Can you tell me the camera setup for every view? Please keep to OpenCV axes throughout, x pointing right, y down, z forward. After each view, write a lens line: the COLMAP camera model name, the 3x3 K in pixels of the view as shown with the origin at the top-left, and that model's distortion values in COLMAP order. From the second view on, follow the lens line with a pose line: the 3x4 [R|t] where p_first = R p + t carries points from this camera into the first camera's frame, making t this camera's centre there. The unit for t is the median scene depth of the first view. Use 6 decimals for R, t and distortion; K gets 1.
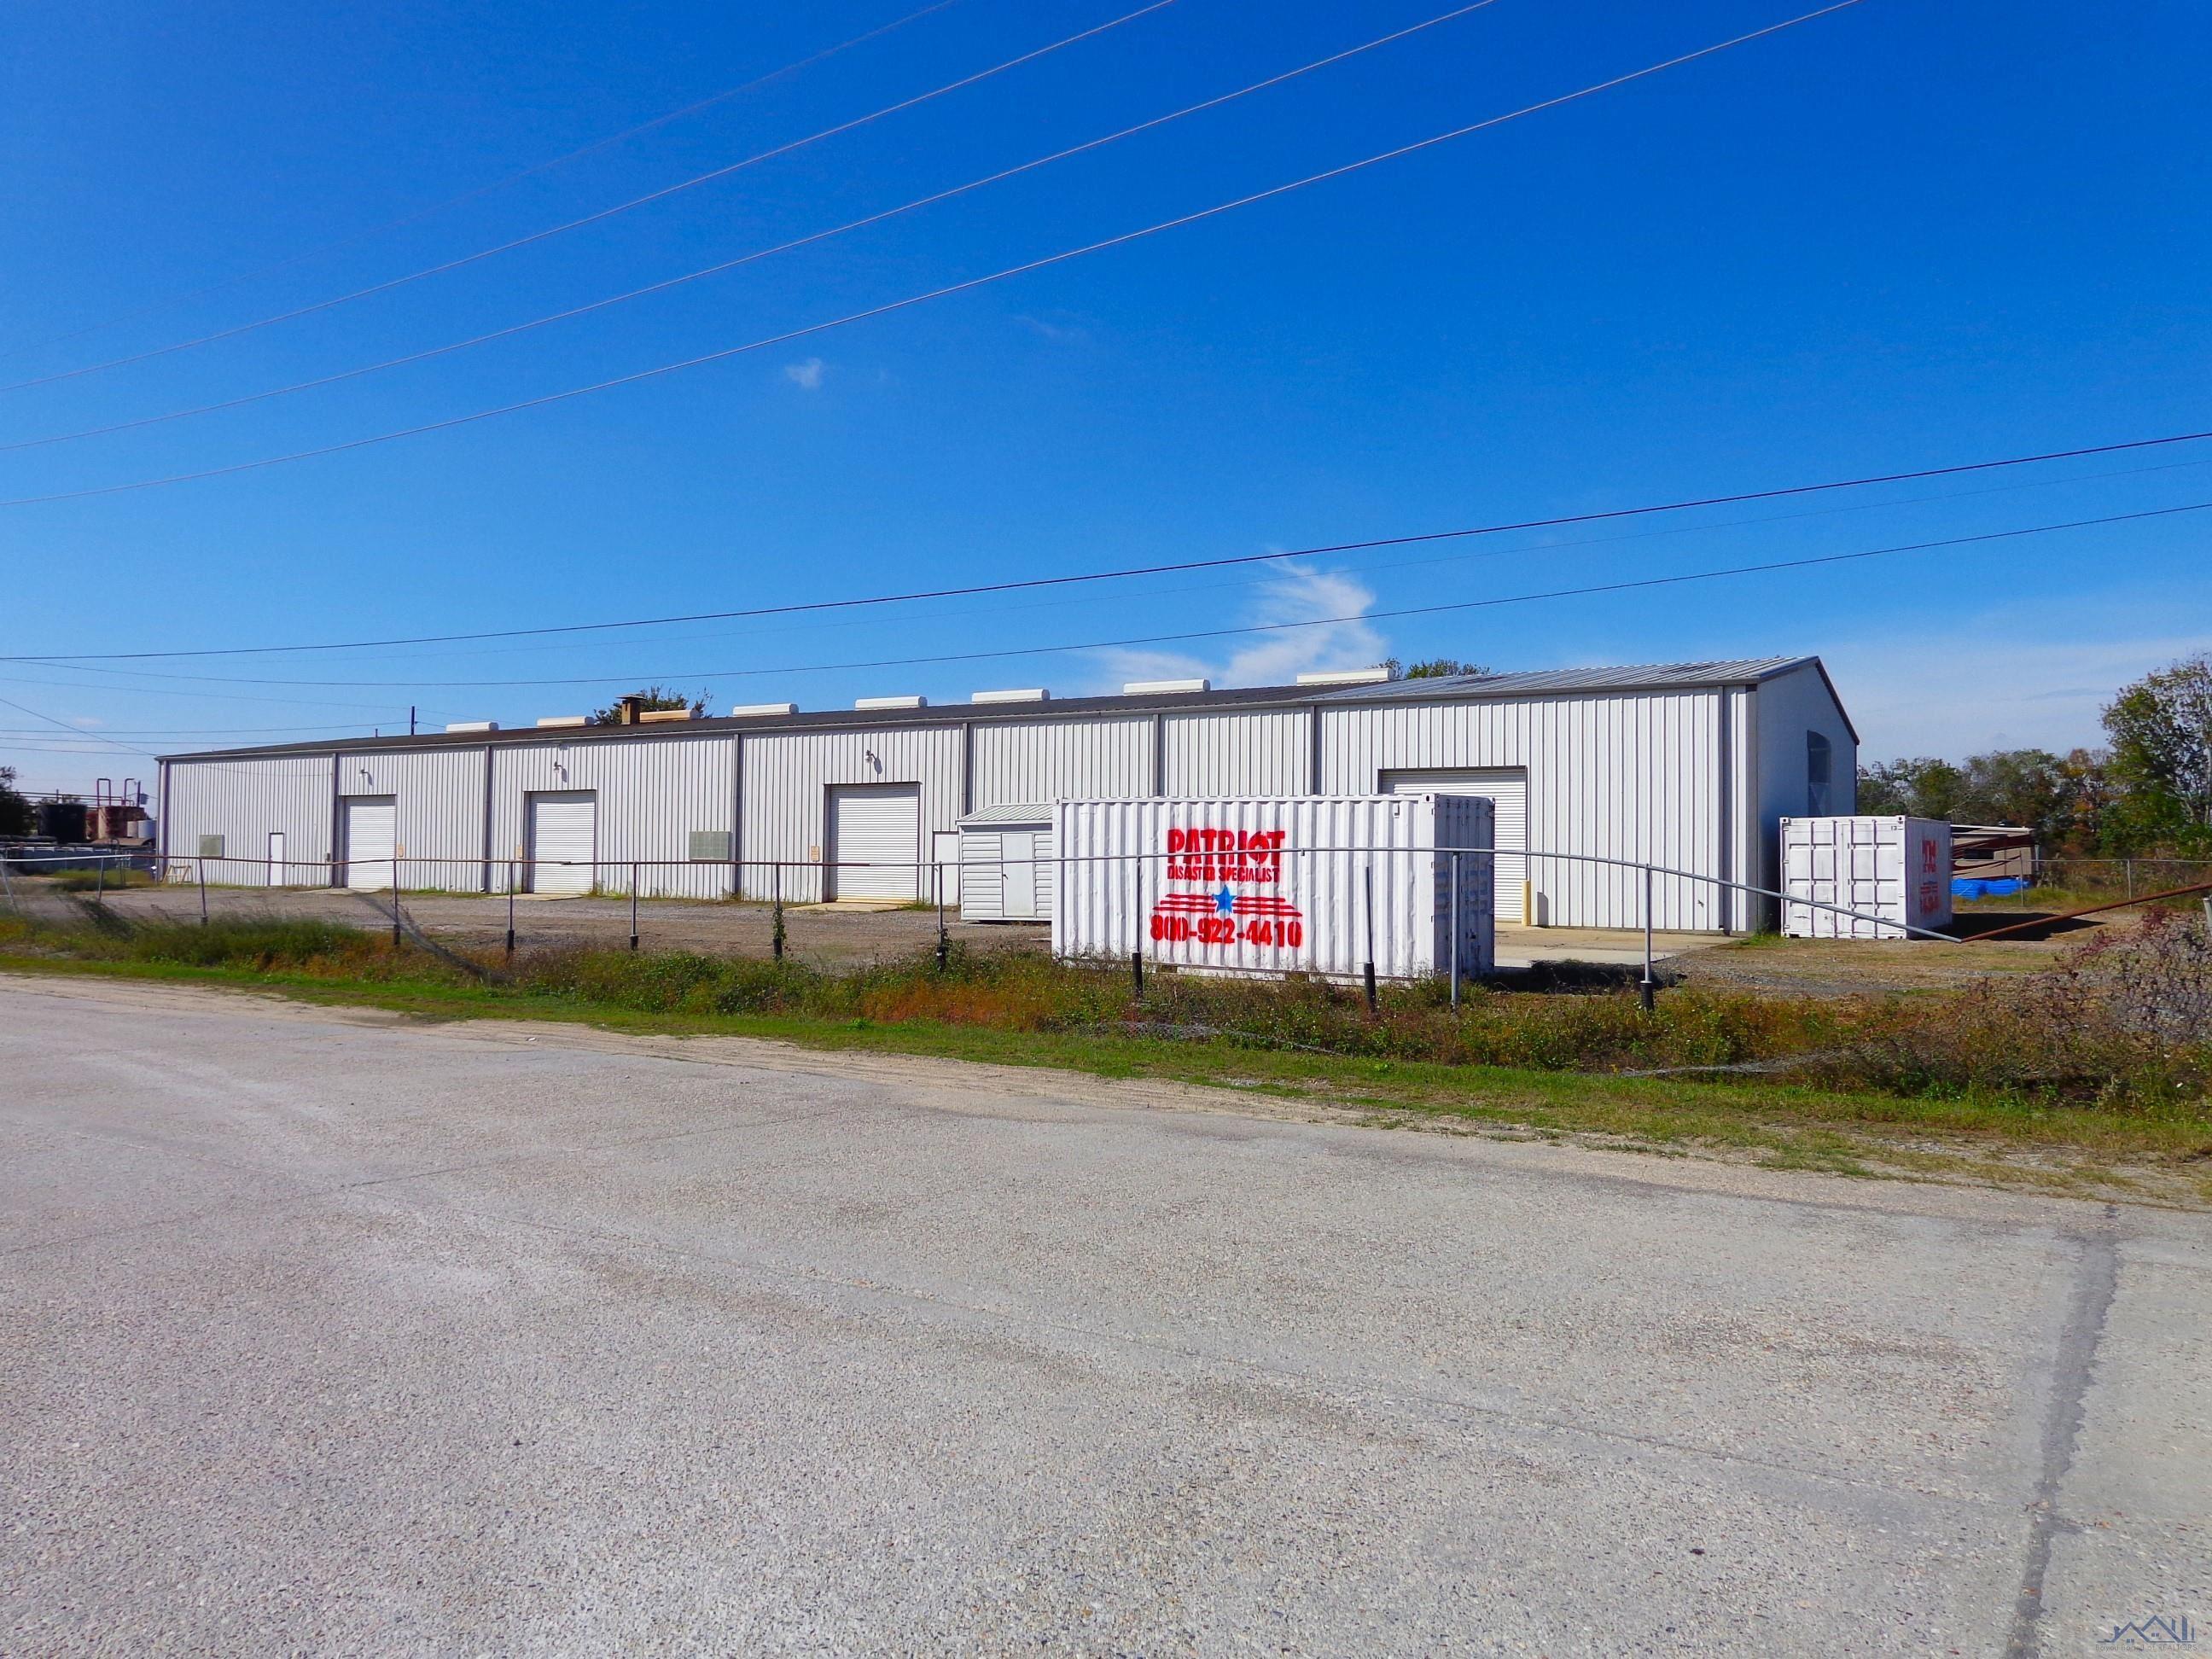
lens RADIAL K [[1555.9, 0, 1113.1], [0, 1555.9, 829.5], [0, 0, 1]] dist [0.005948, 0.000245]
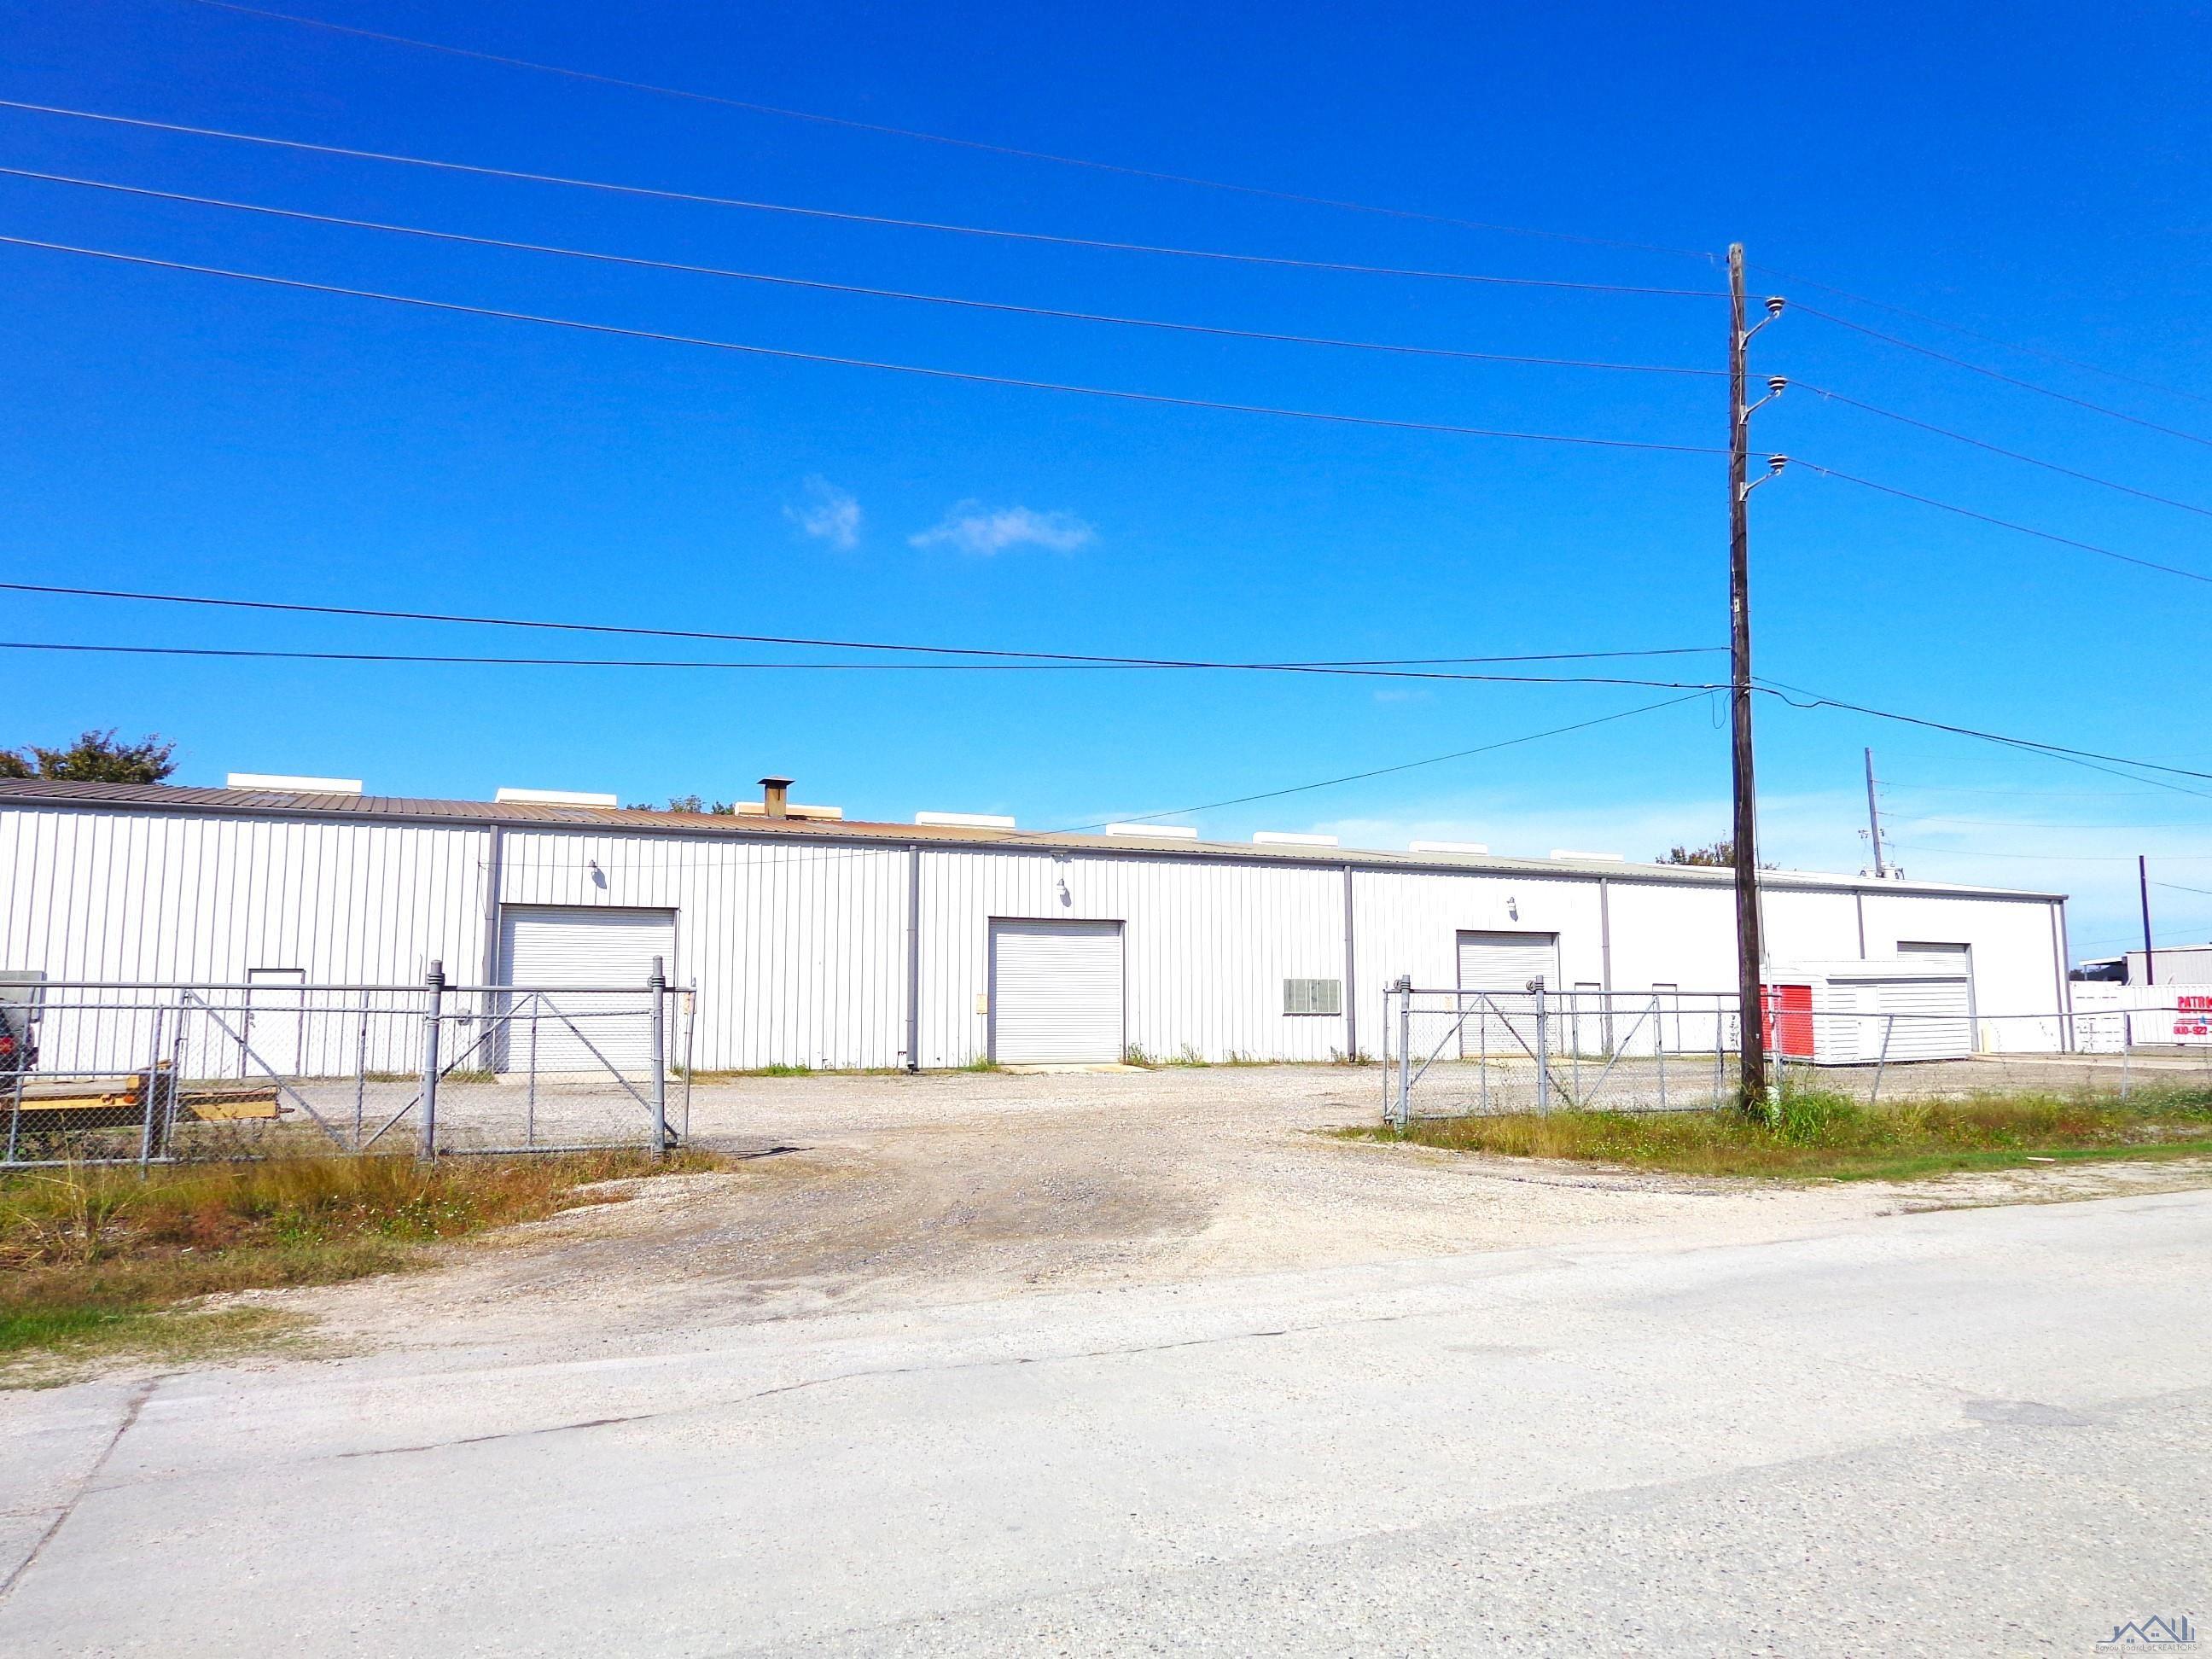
lens RADIAL K [[1575.6, 0, 1108.6], [0, 1575.6, 823.6], [0, 0, 1]] dist [-0.005300, -0.000910]
pose [[0.542203, 0.091455, 0.835256, -0.941314], [-0.012977, 0.994852, -0.100506, 0.004640], [-0.840147, 0.043656, 0.540598, 0.572436]]
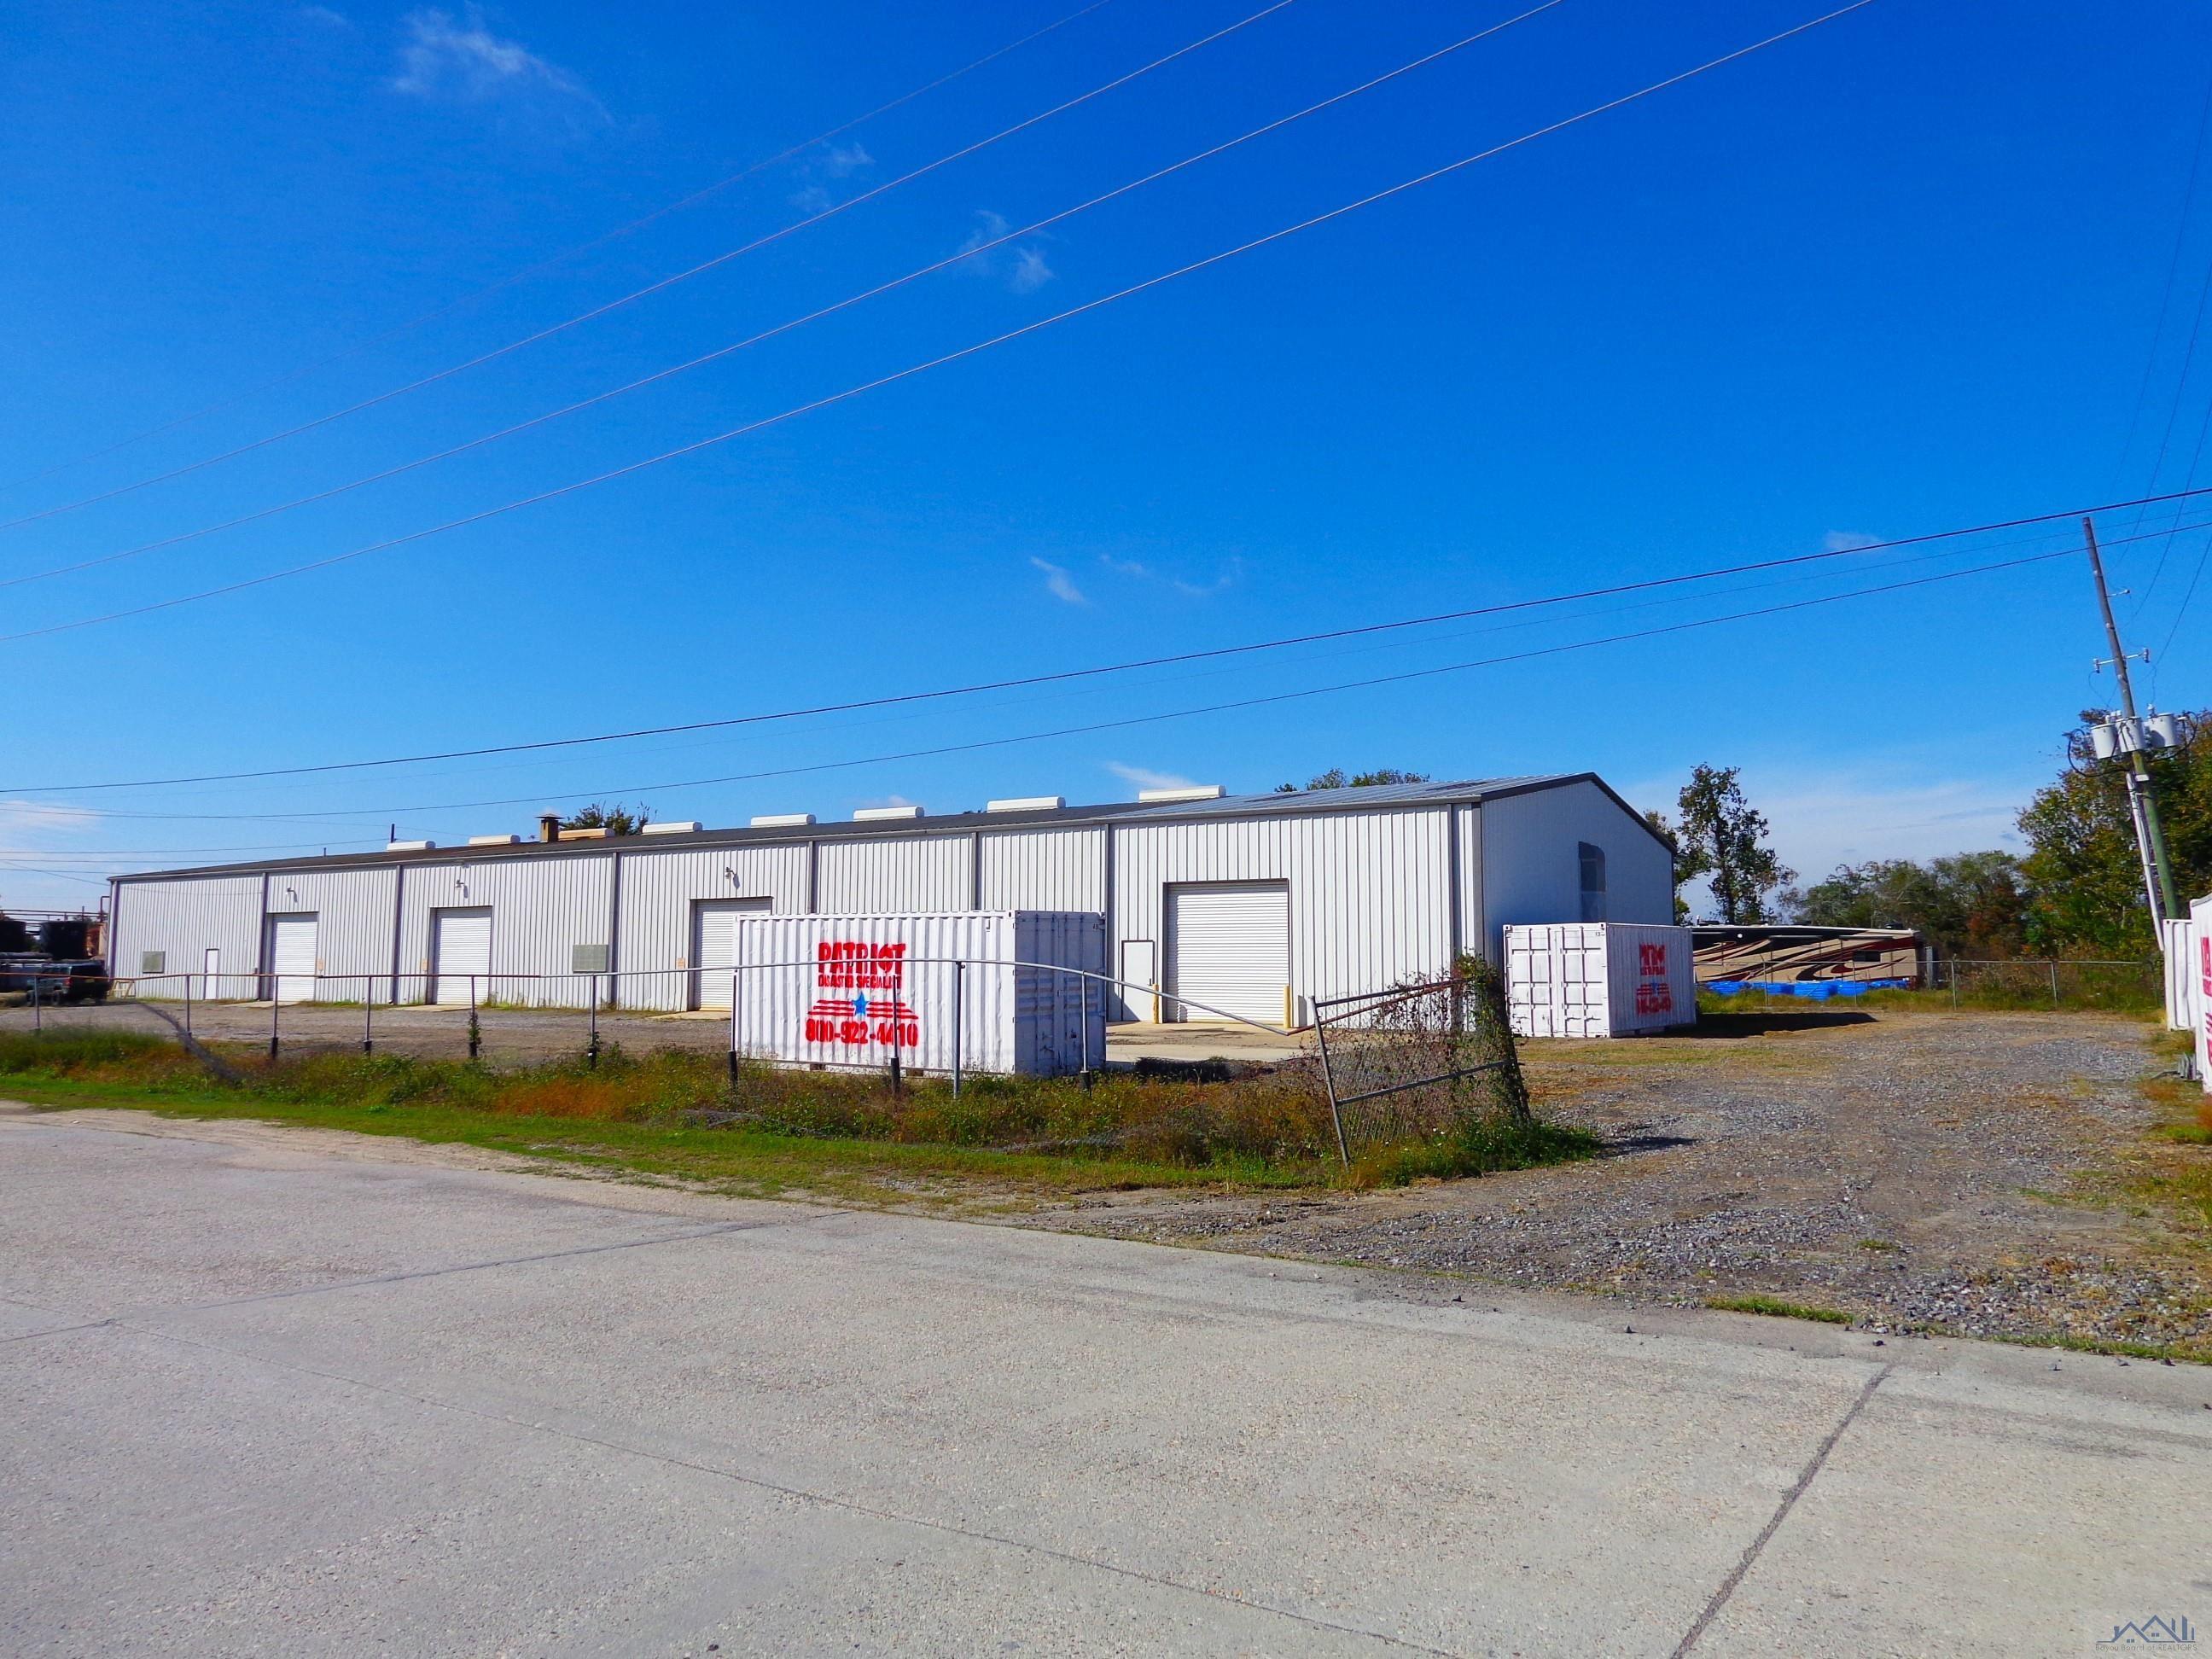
lens RADIAL K [[1555.9, 0, 1101.3], [0, 1555.9, 828.4], [0, 0, 1]] dist [0.005948, 0.000245]
pose [[0.999740, -0.009442, -0.020757, 0.117907], [0.007980, 0.997558, -0.069382, -0.001225], [0.021361, 0.069198, 0.997374, -0.057553]]
